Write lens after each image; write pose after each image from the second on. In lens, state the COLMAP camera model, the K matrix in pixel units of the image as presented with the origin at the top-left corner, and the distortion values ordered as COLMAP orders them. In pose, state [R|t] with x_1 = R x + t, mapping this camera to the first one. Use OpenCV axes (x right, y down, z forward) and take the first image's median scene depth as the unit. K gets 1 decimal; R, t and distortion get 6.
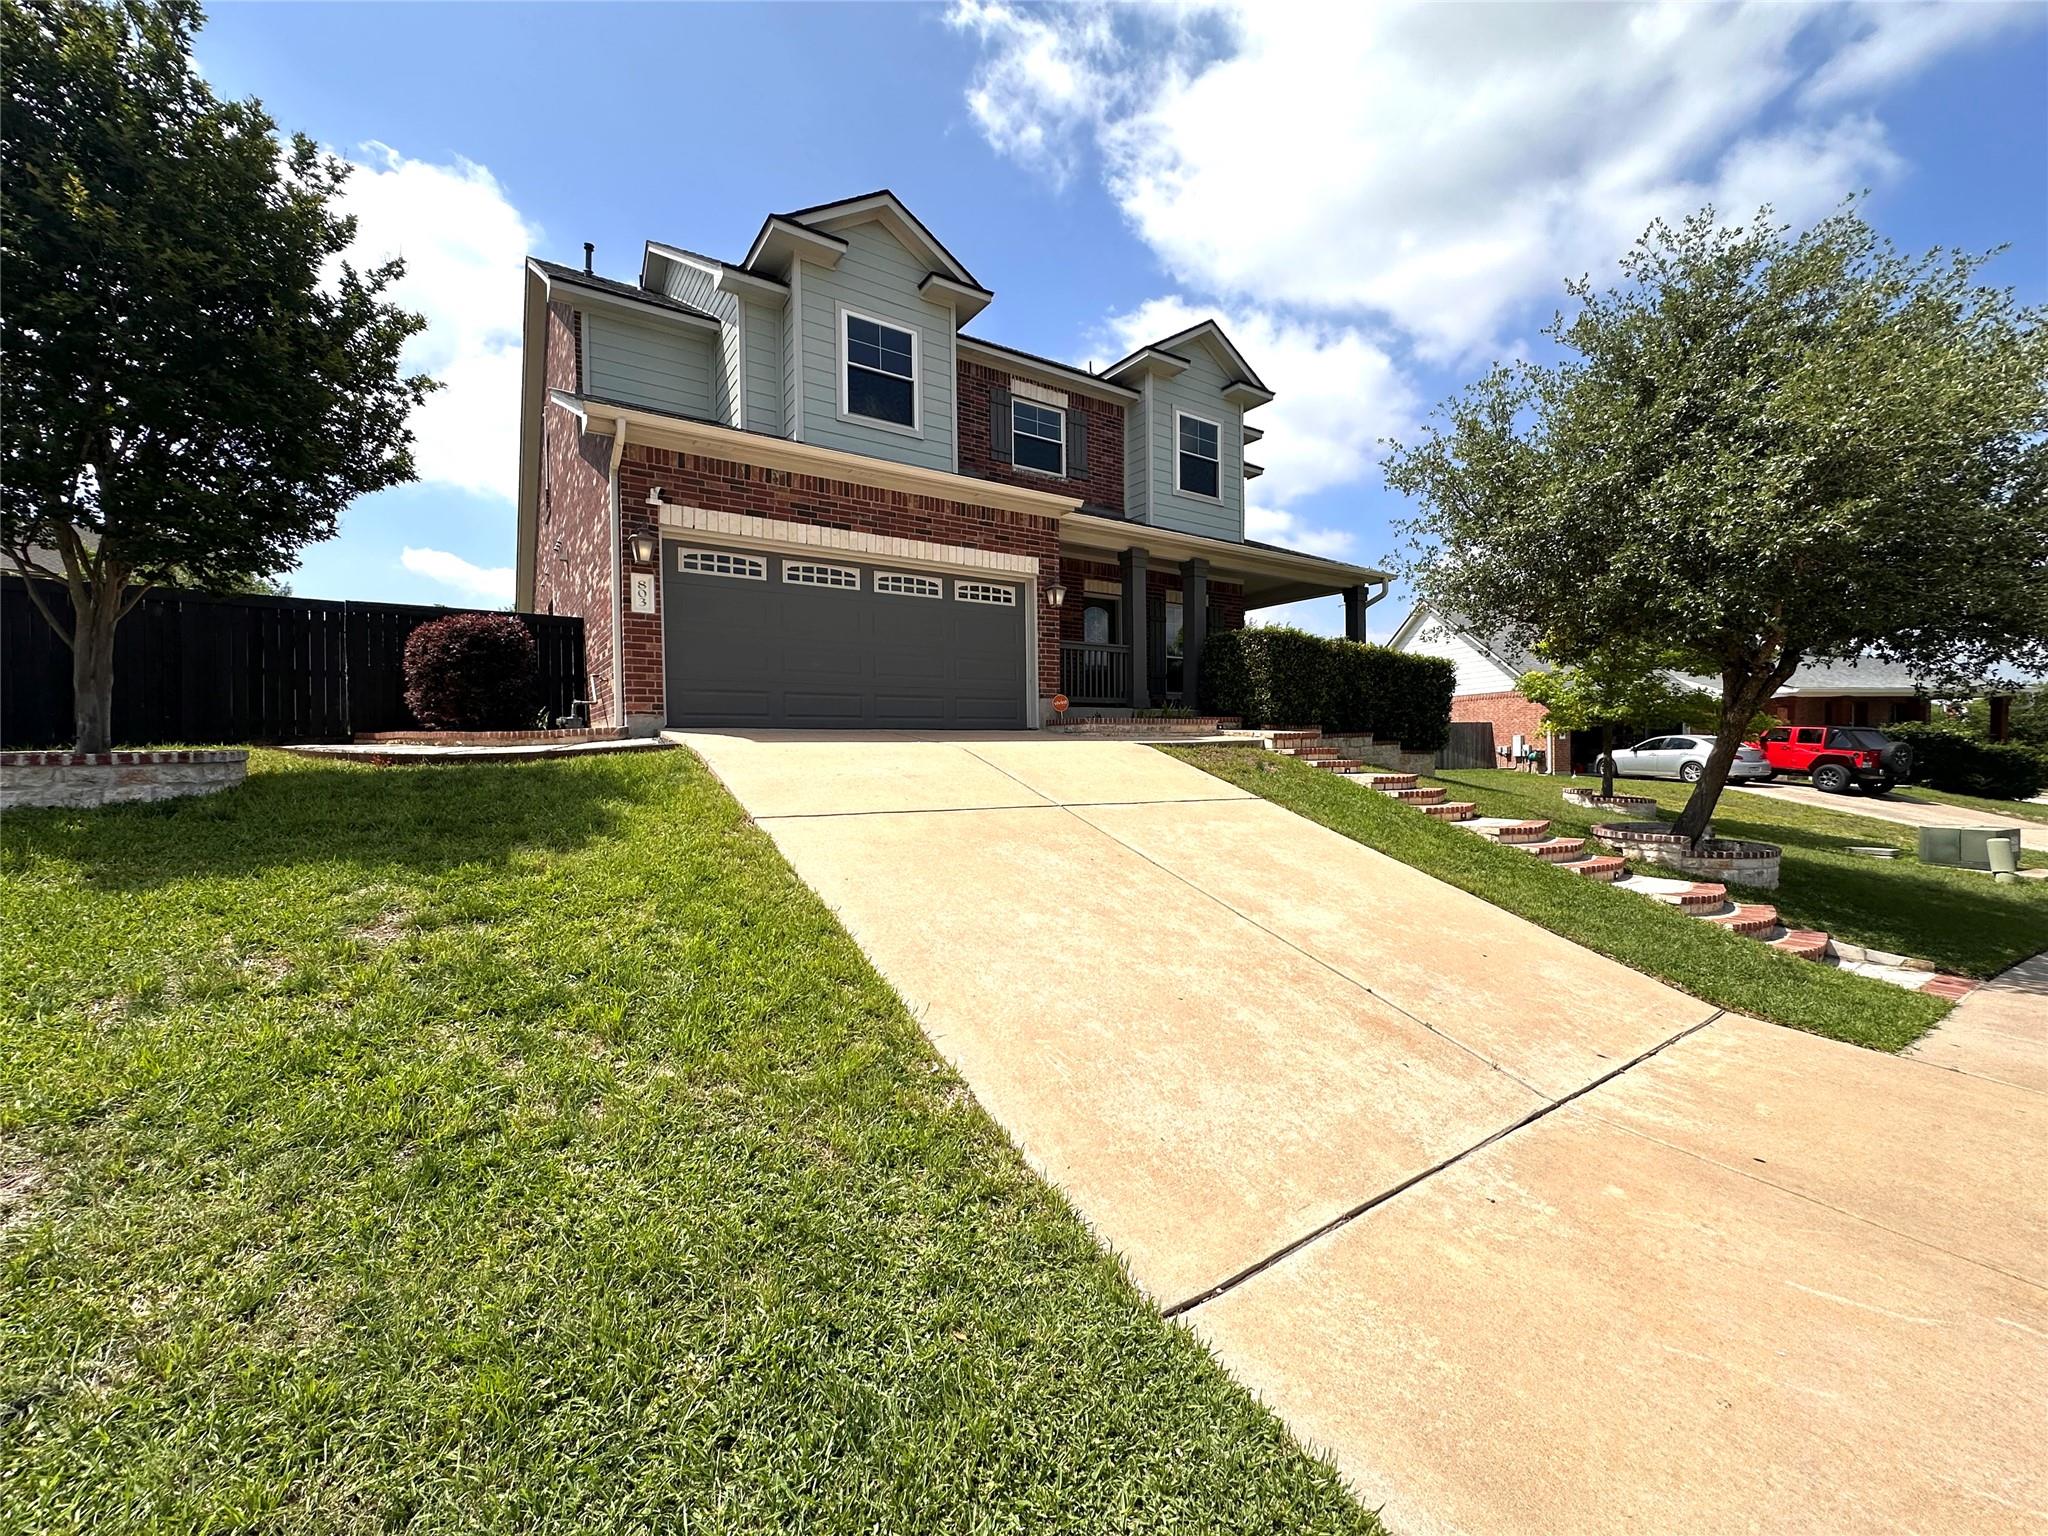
lens RADIAL K [[820.3, 0, 1034.8], [0, 820.3, 769.0], [0, 0, 1]] dist [-0.003796, 0.000858]
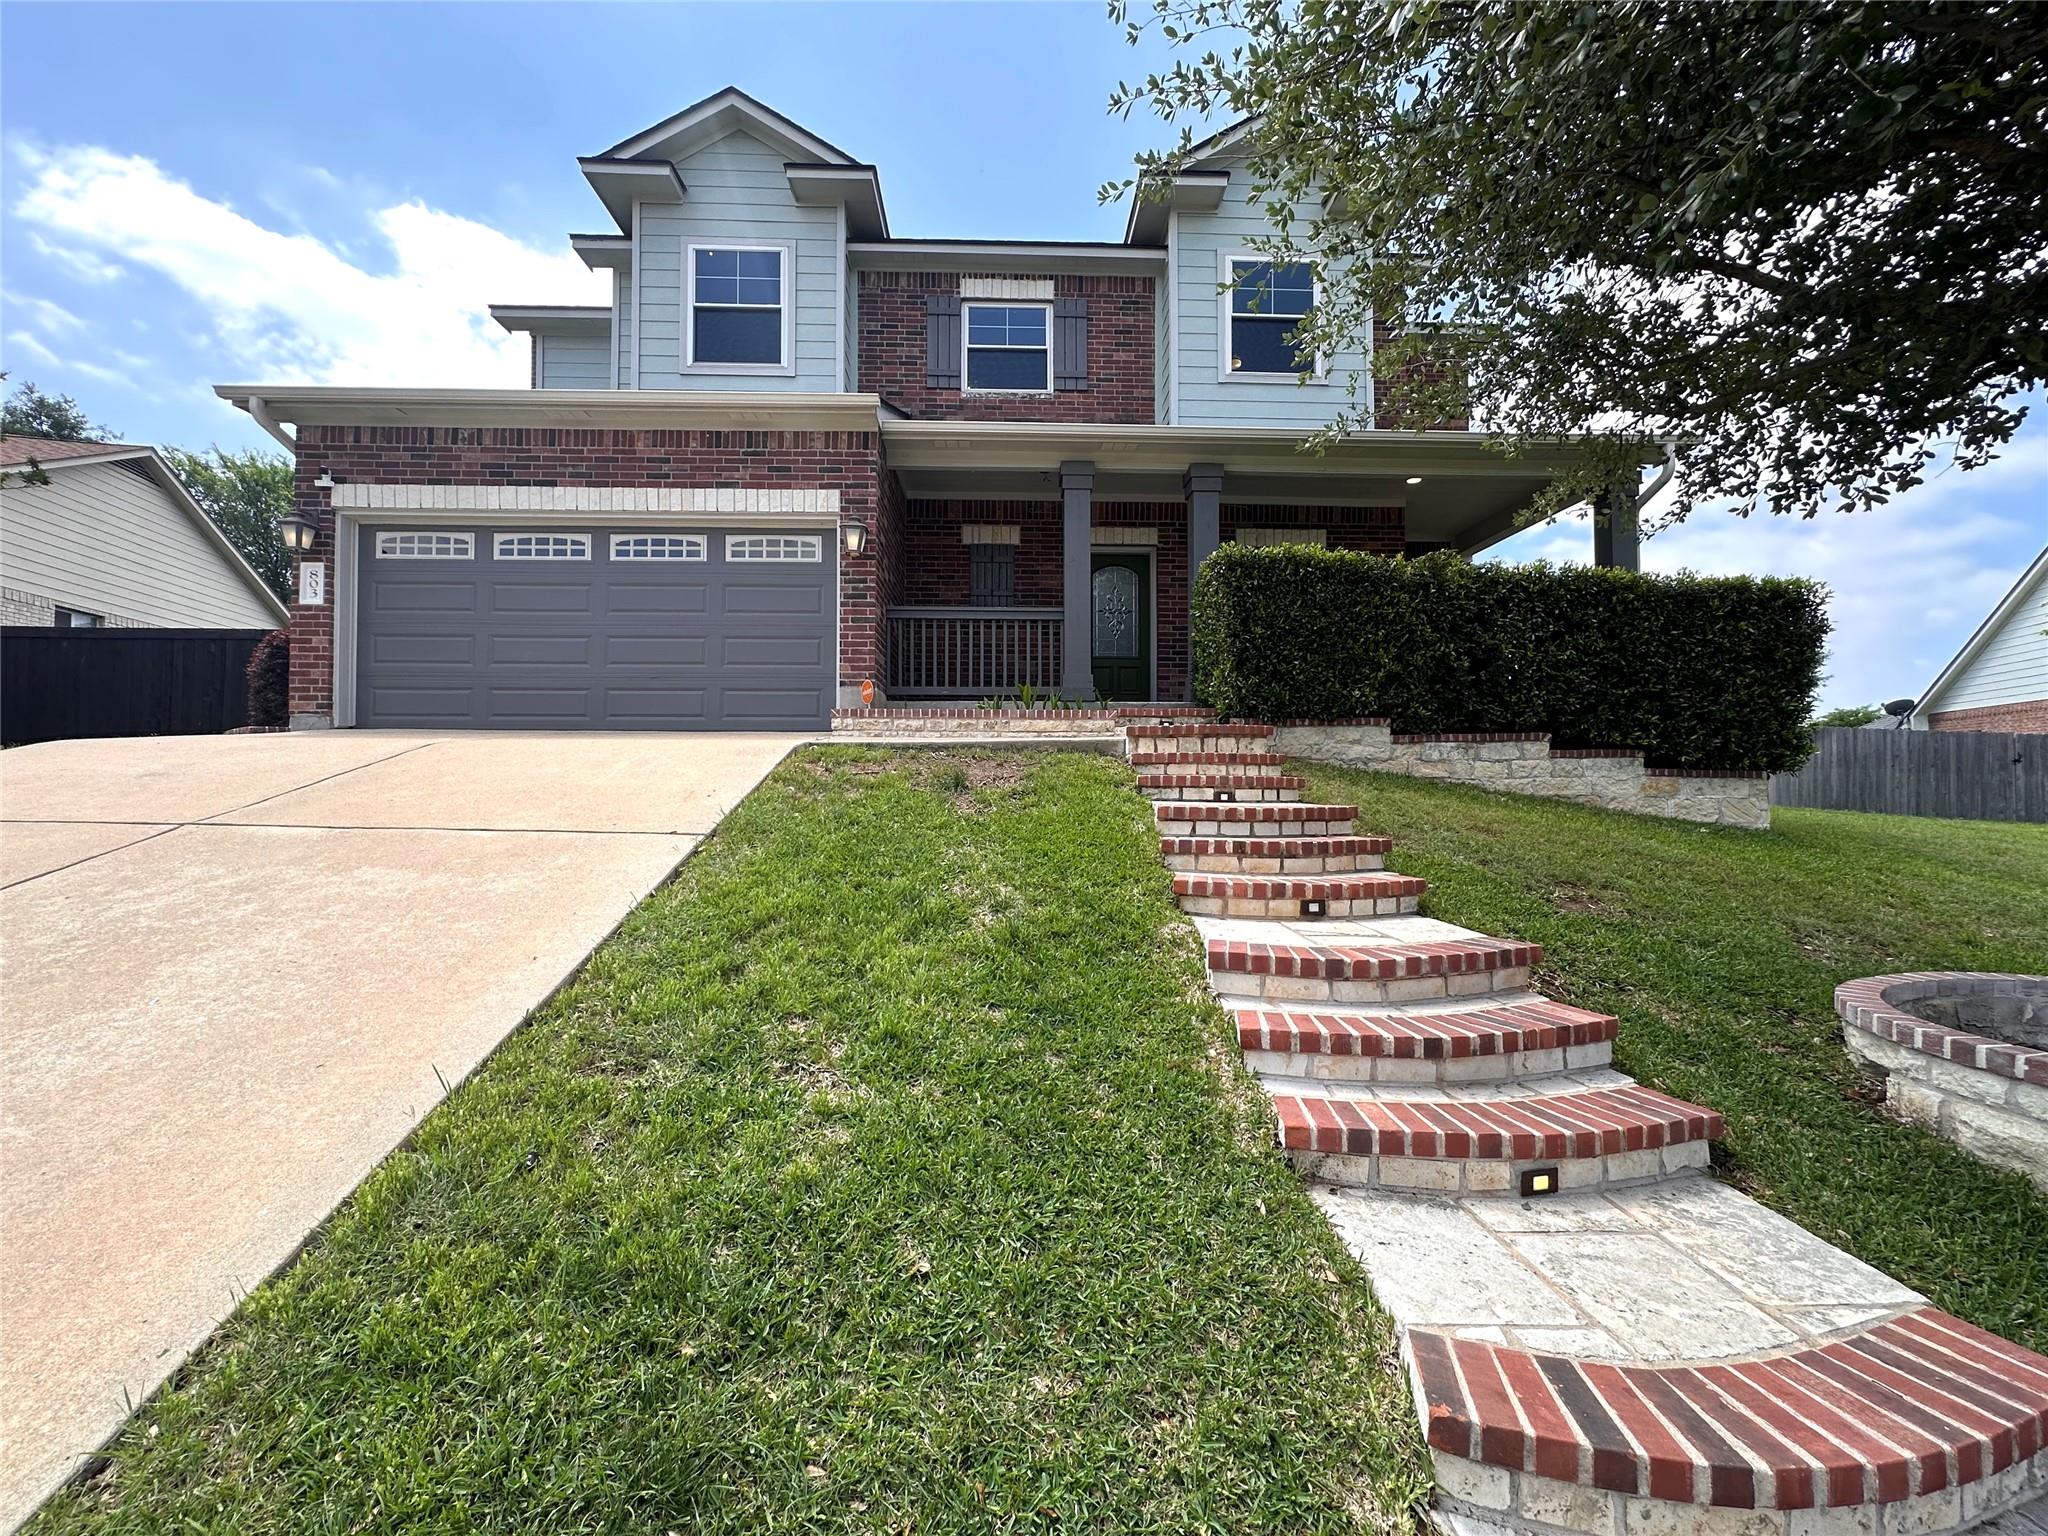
lens RADIAL K [[820.3, 0, 1016.9], [0, 820.3, 767.8], [0, 0, 1]] dist [-0.003796, 0.000858]
pose [[0.846679, -0.000862, -0.532103, 0.516627], [-0.021739, 0.999108, -0.036210, 0.006829], [0.531660, 0.042225, 0.845905, 0.491795]]
